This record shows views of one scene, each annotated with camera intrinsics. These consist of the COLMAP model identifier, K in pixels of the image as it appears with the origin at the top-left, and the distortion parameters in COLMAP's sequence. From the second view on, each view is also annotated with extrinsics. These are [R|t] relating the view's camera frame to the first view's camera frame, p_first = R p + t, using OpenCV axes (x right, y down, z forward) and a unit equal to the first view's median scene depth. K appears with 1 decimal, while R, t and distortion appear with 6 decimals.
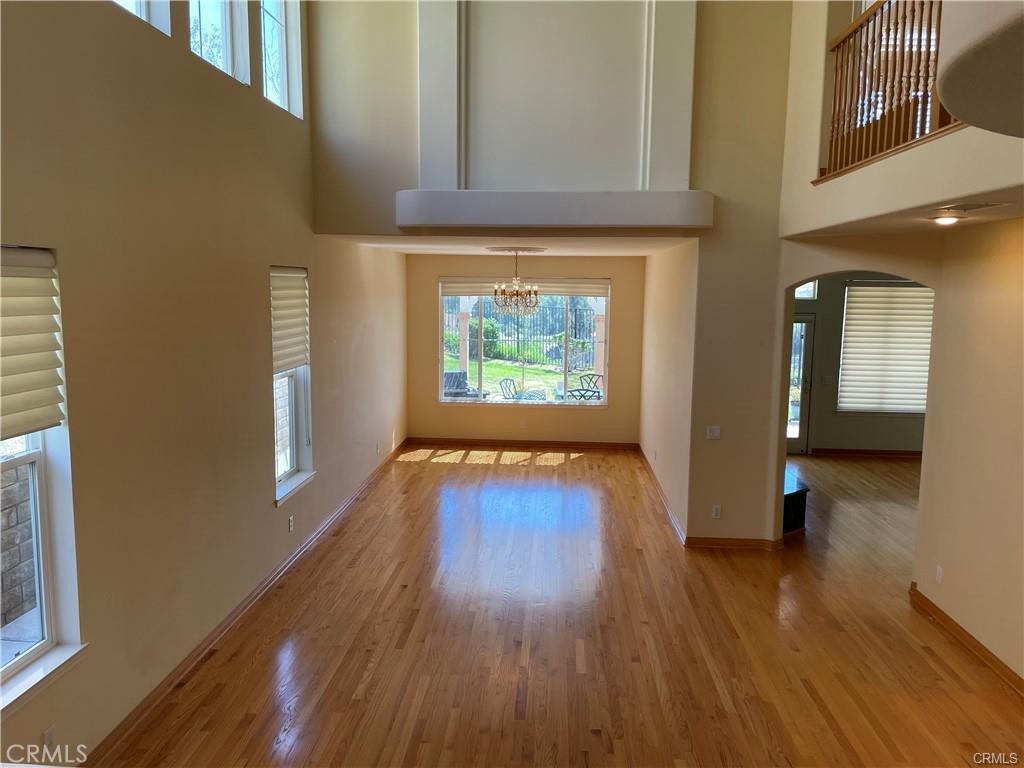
lens RADIAL K [[779.2, 0, 510.9], [0, 779.2, 382.7], [0, 0, 1]] dist [0.042025, -0.033382]
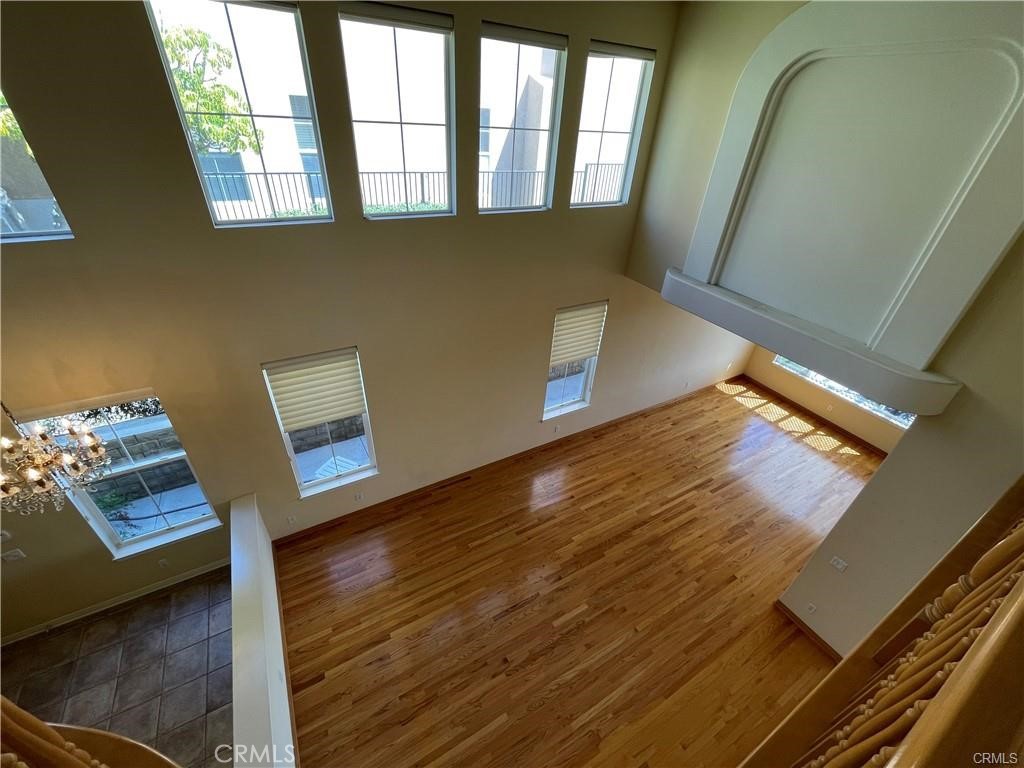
lens RADIAL K [[415.9, 0, 510.1], [0, 415.9, 382.3], [0, 0, 1]] dist [-0.003824, 0.000103]
pose [[0.543052, 0.480049, -0.688947, 0.423891], [-0.153373, 0.863372, 0.480692, -0.542650], [0.825574, -0.155375, 0.542482, 0.499693]]
